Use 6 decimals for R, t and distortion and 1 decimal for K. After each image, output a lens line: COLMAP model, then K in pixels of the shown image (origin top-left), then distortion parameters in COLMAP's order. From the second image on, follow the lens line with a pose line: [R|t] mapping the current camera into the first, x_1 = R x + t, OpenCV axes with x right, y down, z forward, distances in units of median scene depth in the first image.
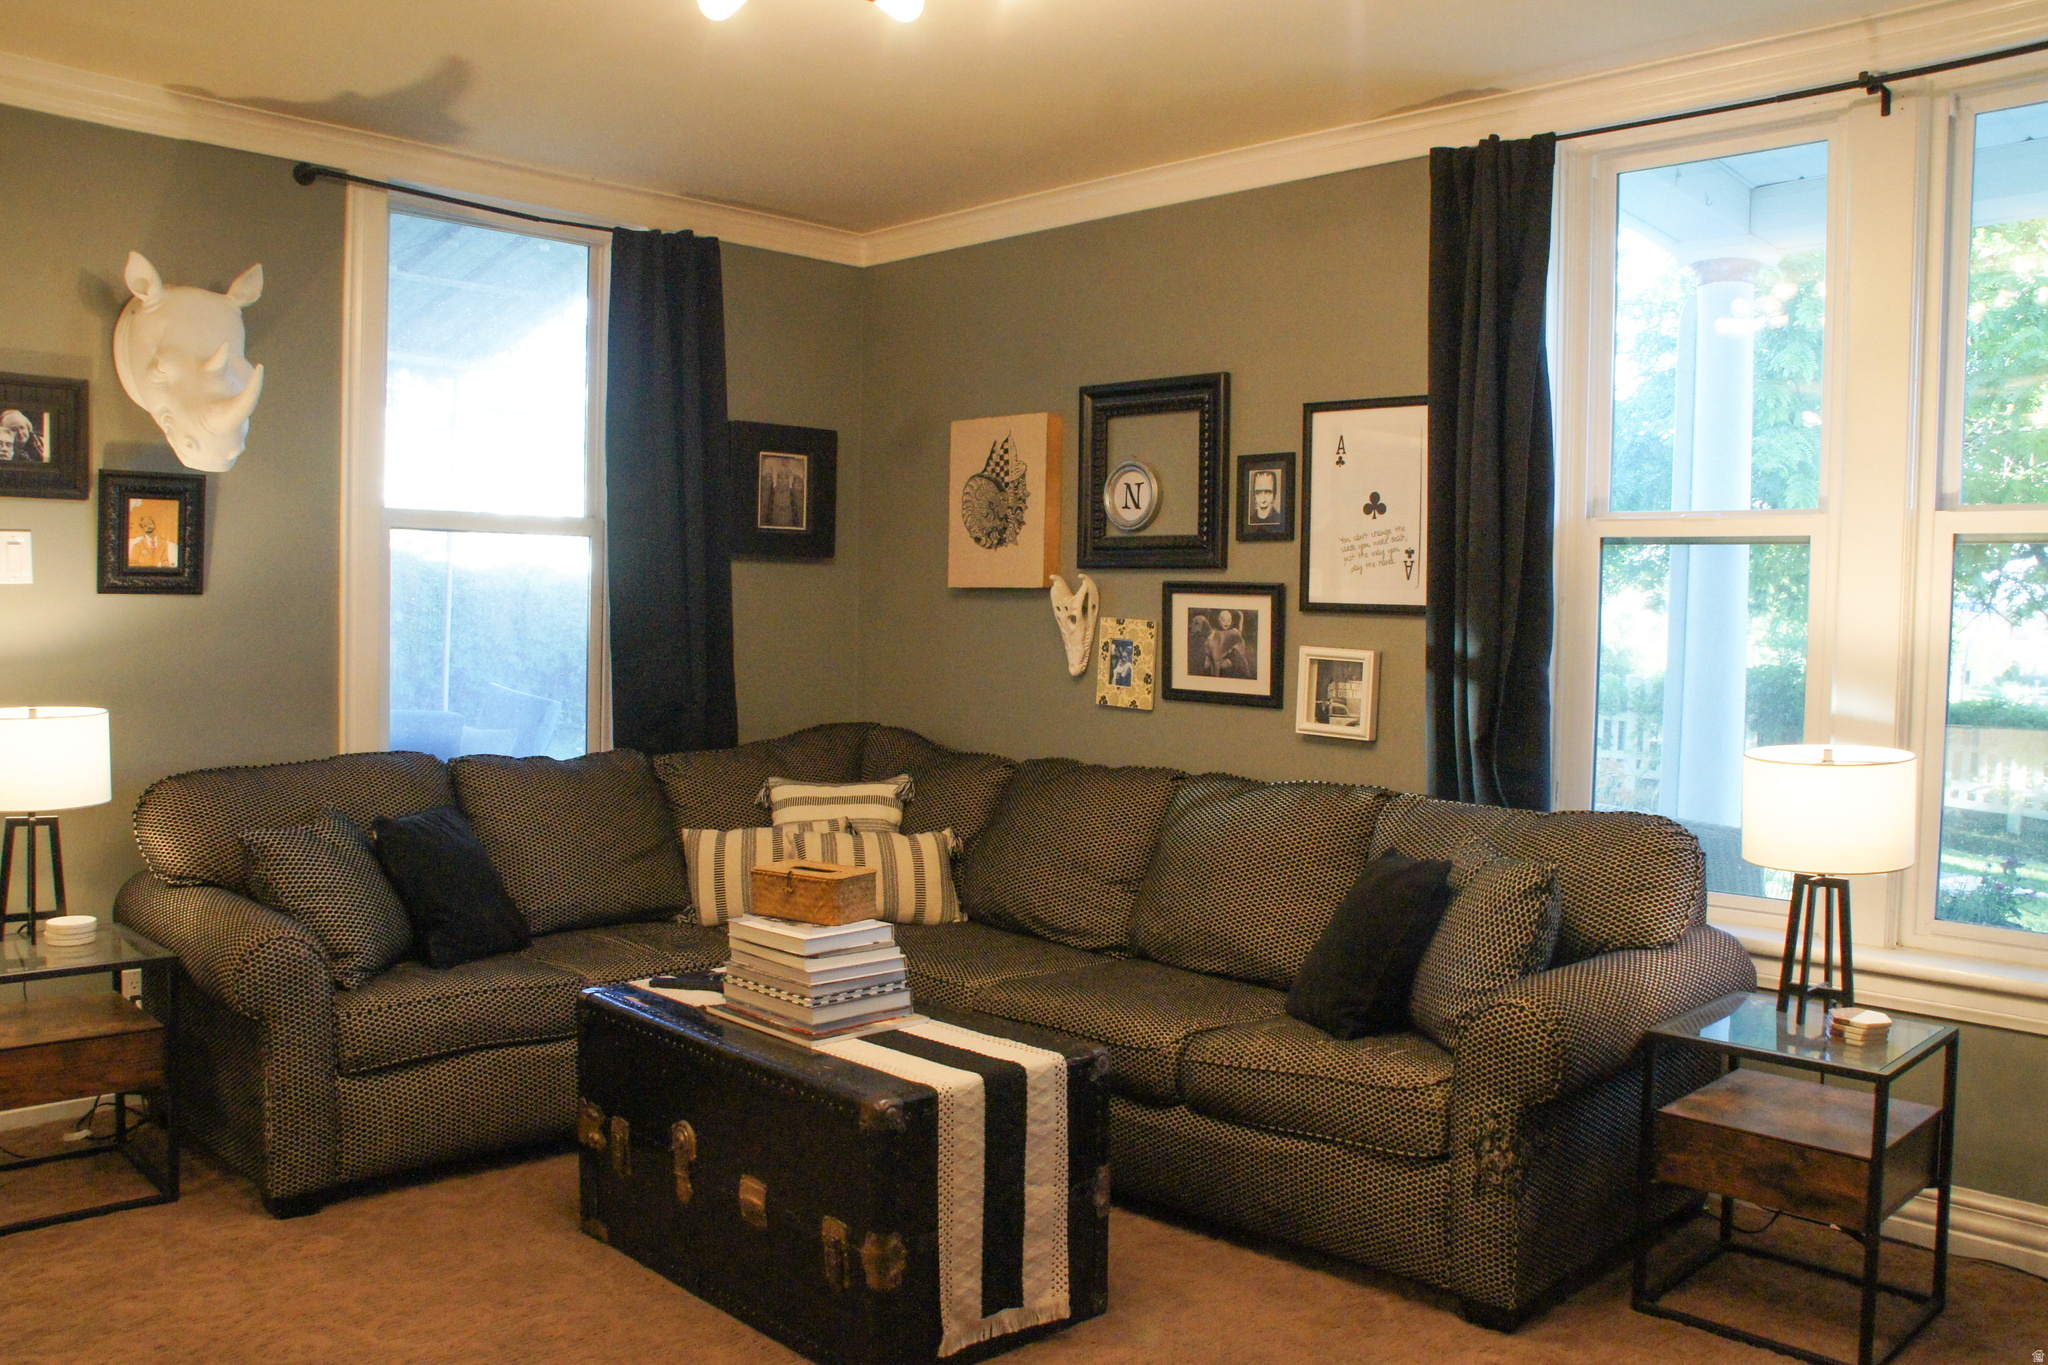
lens RADIAL K [[1683.7, 0, 1026.2], [0, 1683.7, 706.4], [0, 0, 1]] dist [-0.157534, 0.128213]
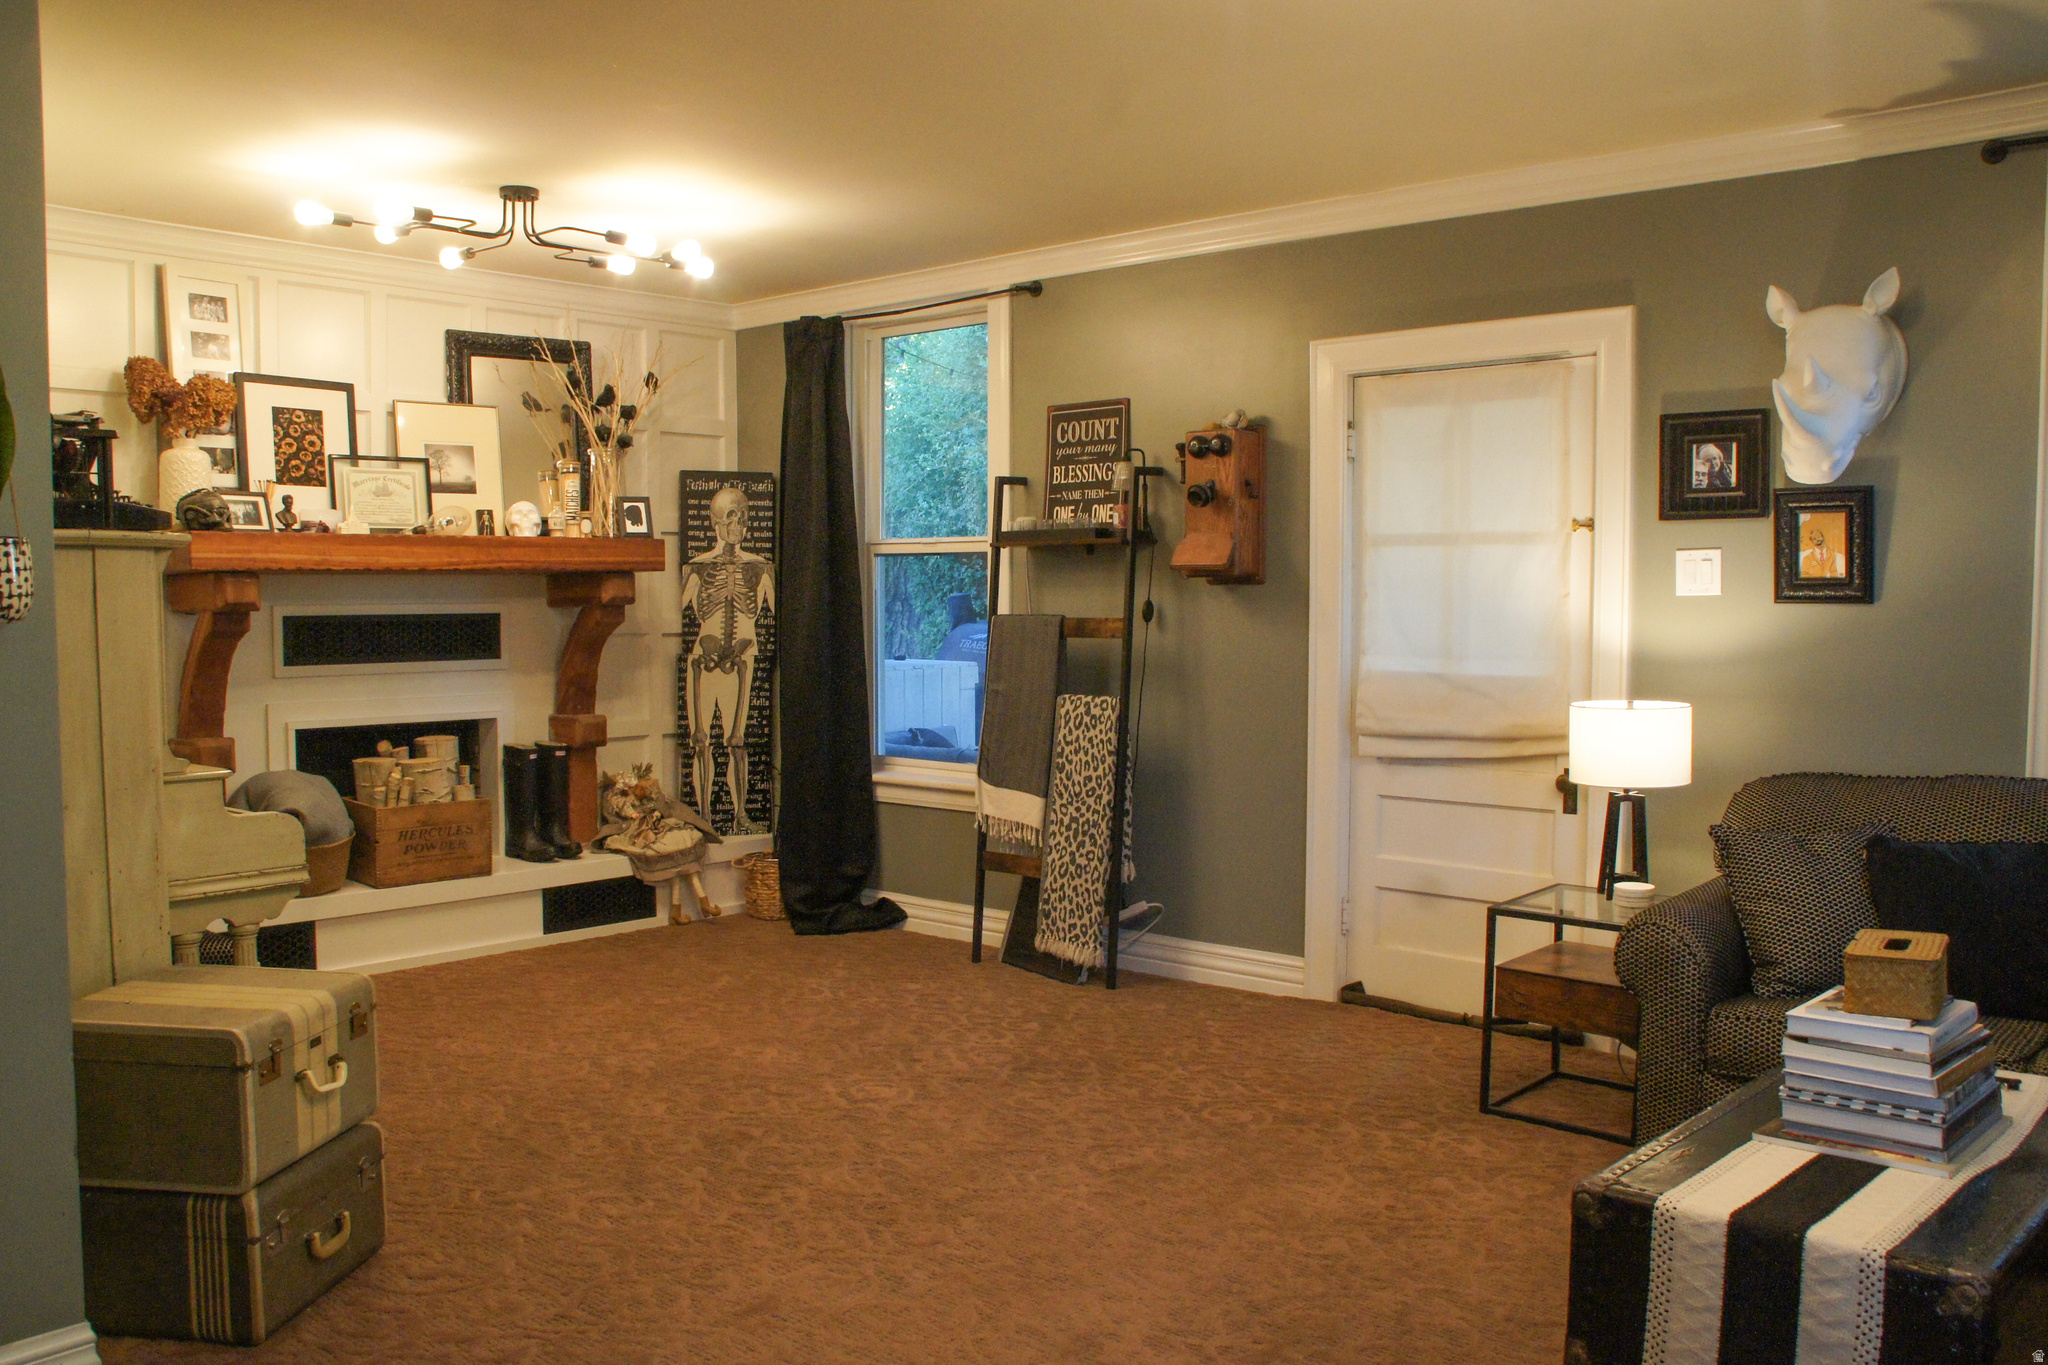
lens RADIAL K [[1683.7, 0, 1026.2], [0, 1683.7, 706.4], [0, 0, 1]] dist [-0.157534, 0.128213]
pose [[0.038198, 0.045277, -0.998244, 0.523059], [-0.055178, 0.997544, 0.043133, -0.020911], [0.997746, 0.053434, 0.040603, 0.472832]]
